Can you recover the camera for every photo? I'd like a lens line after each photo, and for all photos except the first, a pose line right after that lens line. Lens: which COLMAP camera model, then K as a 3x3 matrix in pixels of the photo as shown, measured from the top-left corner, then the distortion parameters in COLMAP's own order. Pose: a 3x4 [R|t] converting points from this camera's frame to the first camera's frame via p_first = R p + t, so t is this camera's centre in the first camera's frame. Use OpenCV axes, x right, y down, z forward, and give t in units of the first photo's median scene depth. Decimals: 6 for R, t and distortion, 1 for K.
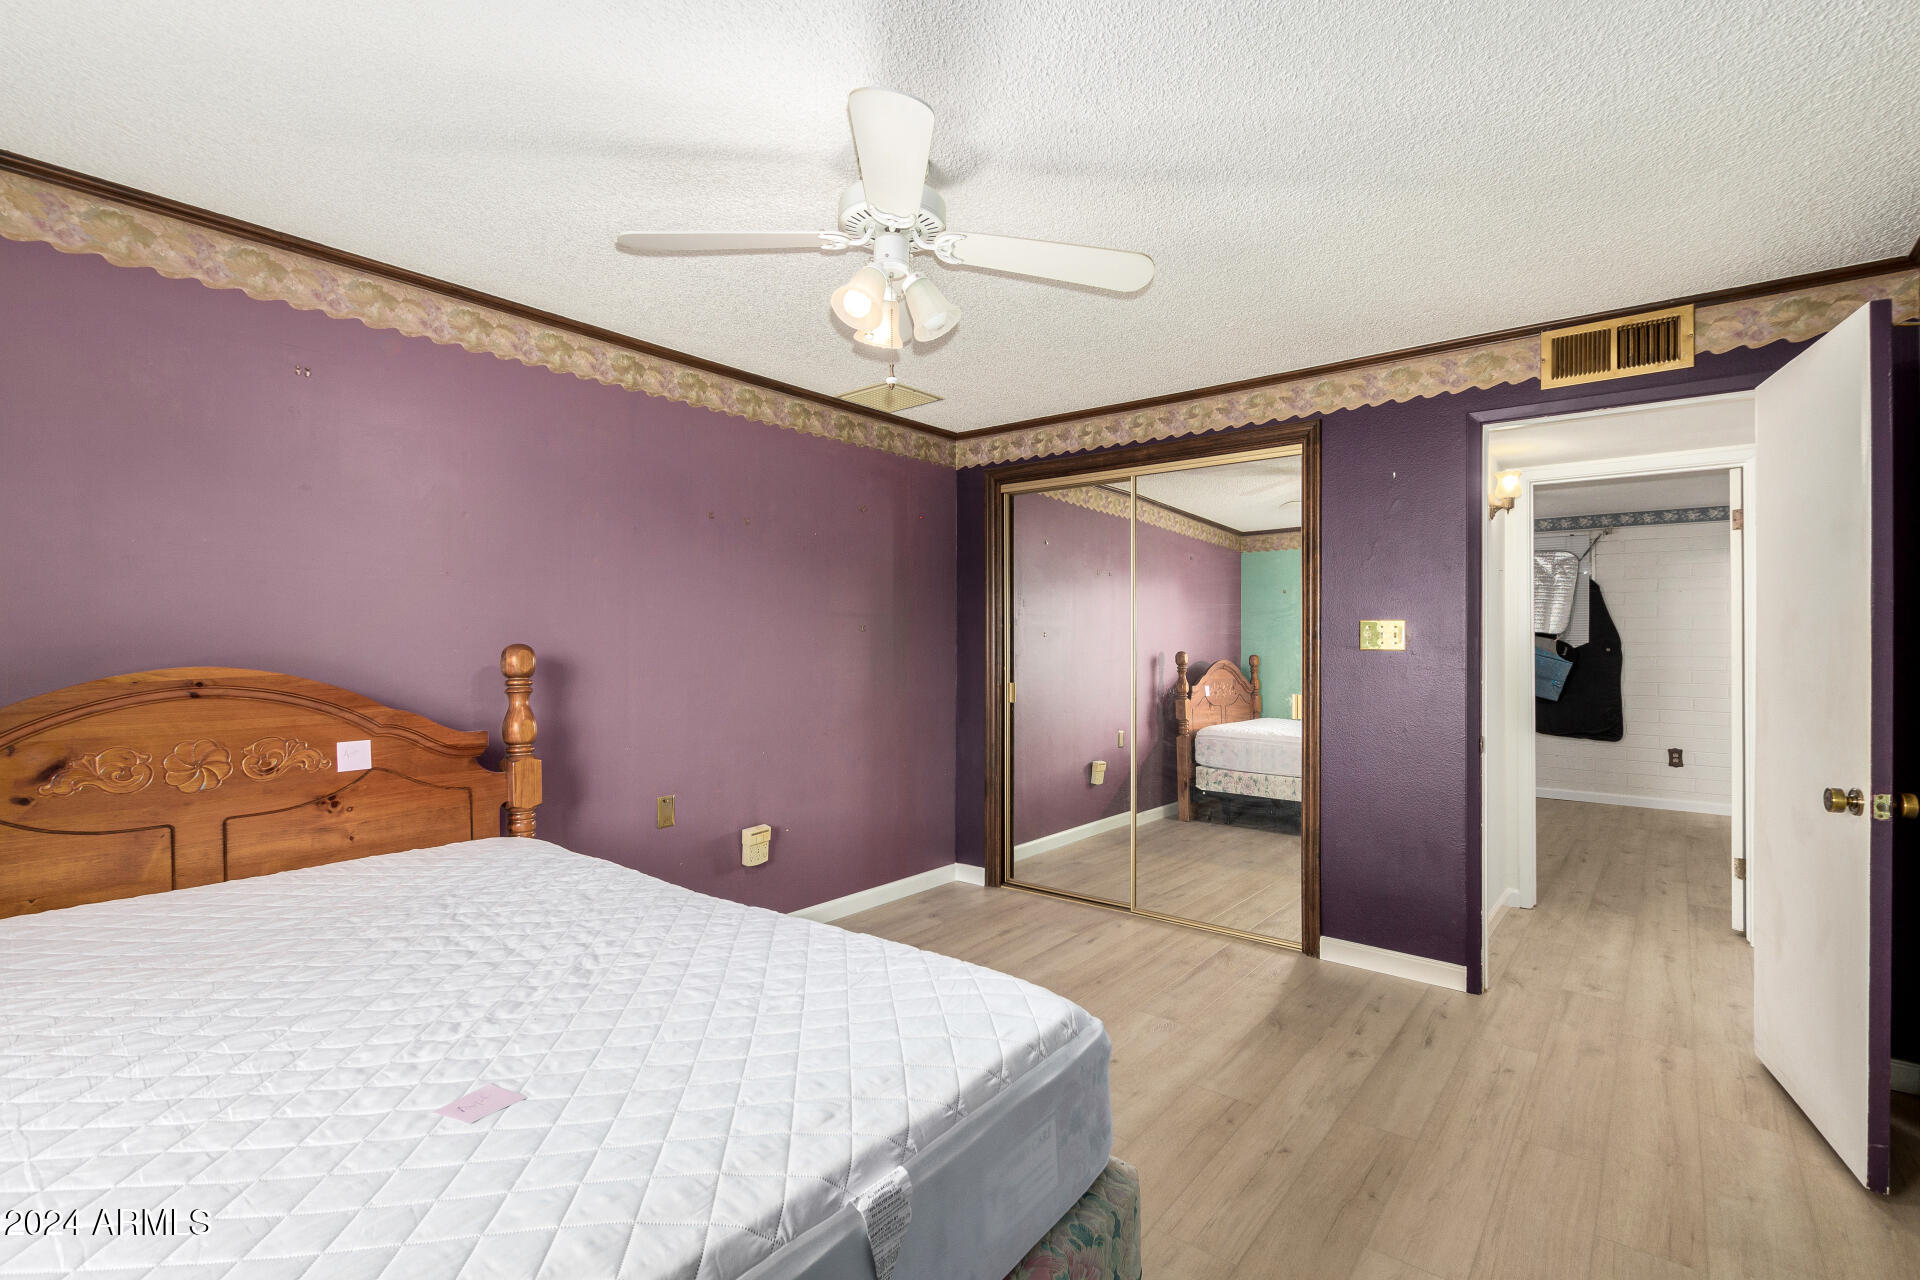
lens RADIAL K [[955.1, 0, 909.6], [0, 955.1, 615.8], [0, 0, 1]] dist [0.004014, 0.000104]
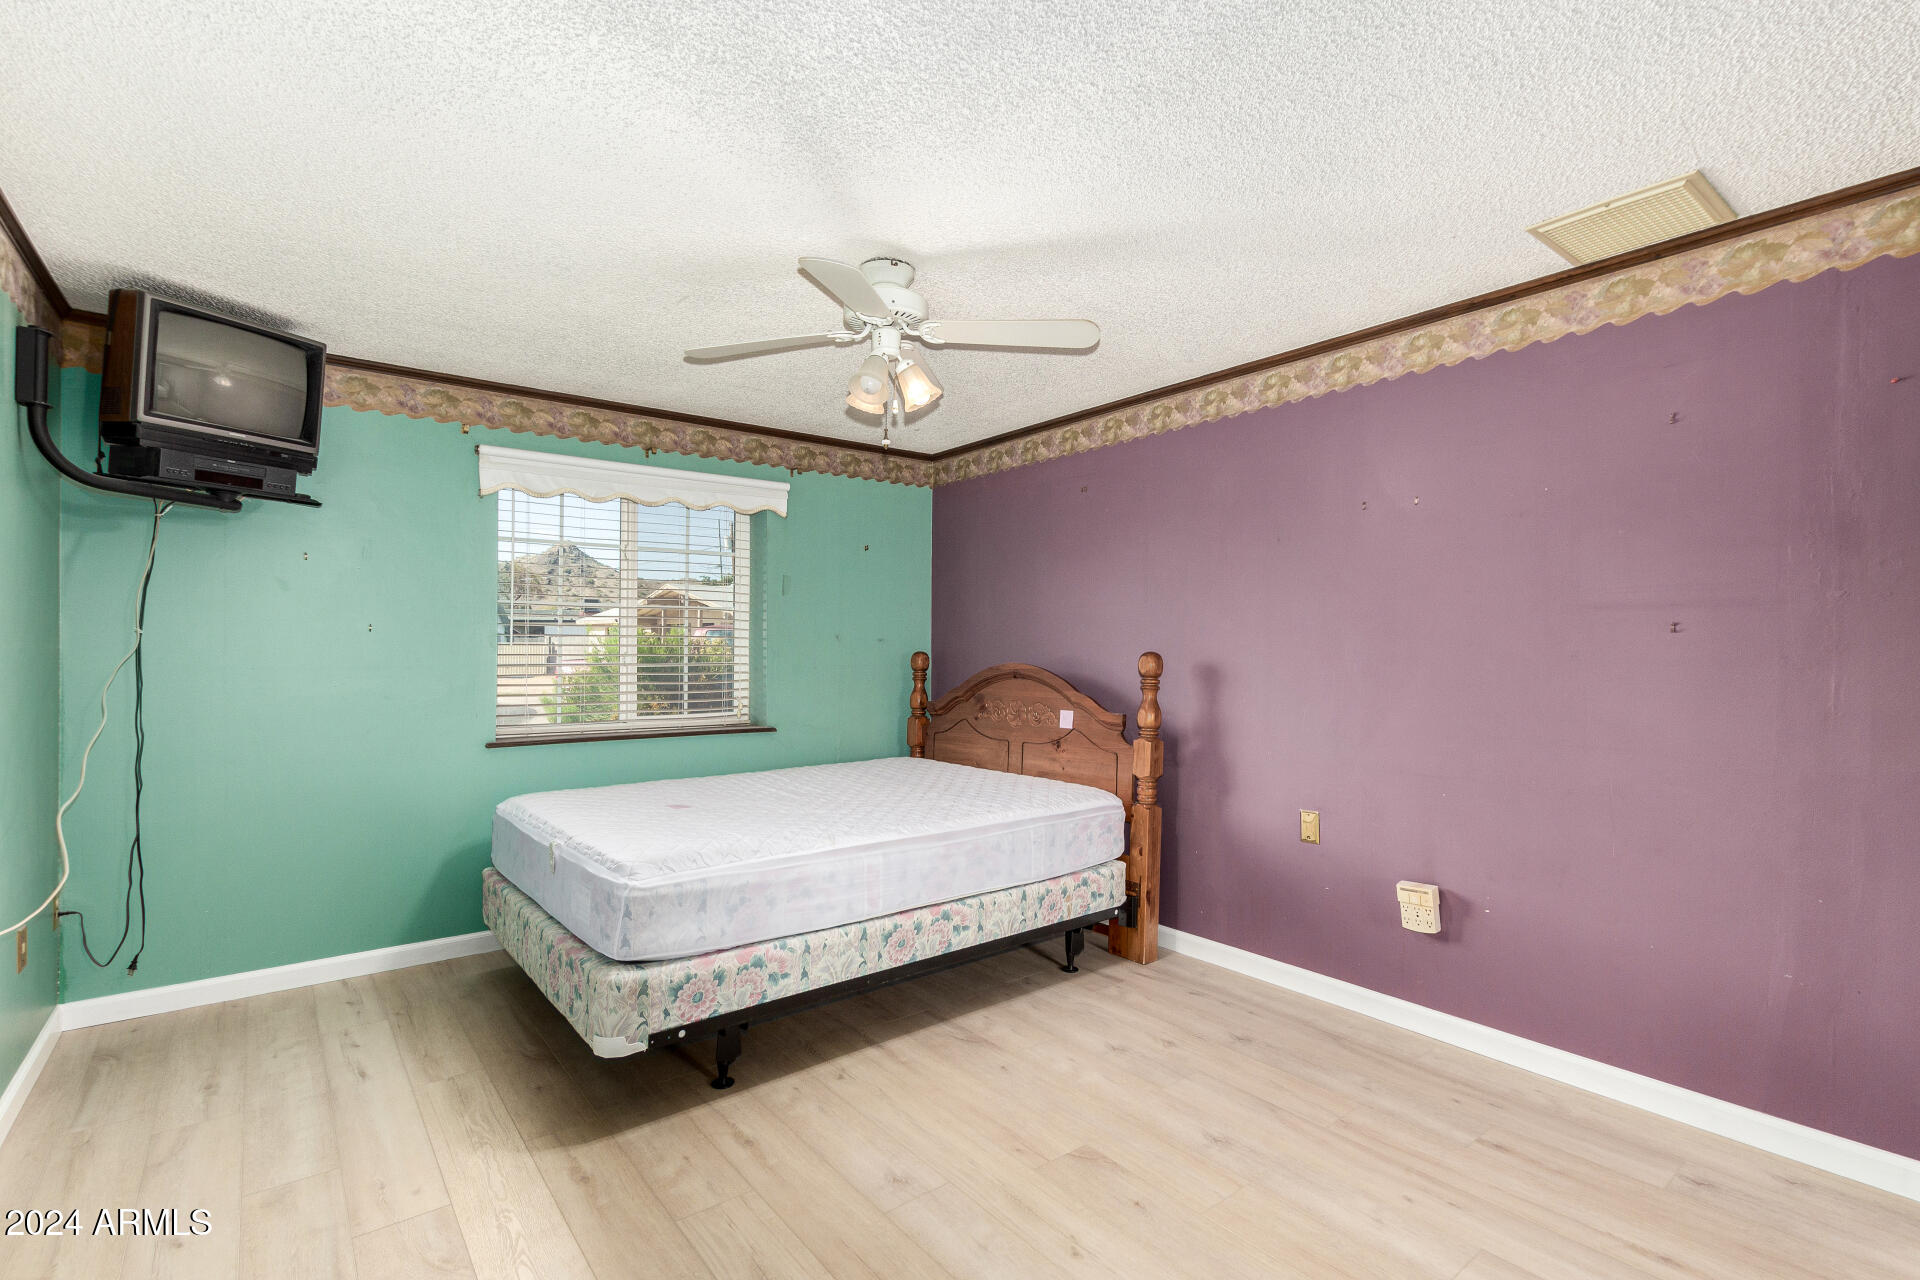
lens RADIAL K [[883.3, 0, 927.1], [0, 883.3, 629.5], [0, 0, 1]] dist [0.000558, 0.000119]
pose [[-0.263499, -0.030837, -0.964167, 0.614077], [0.019087, 0.999127, -0.037171, 0.027509], [0.964471, -0.028198, -0.262680, 0.749997]]
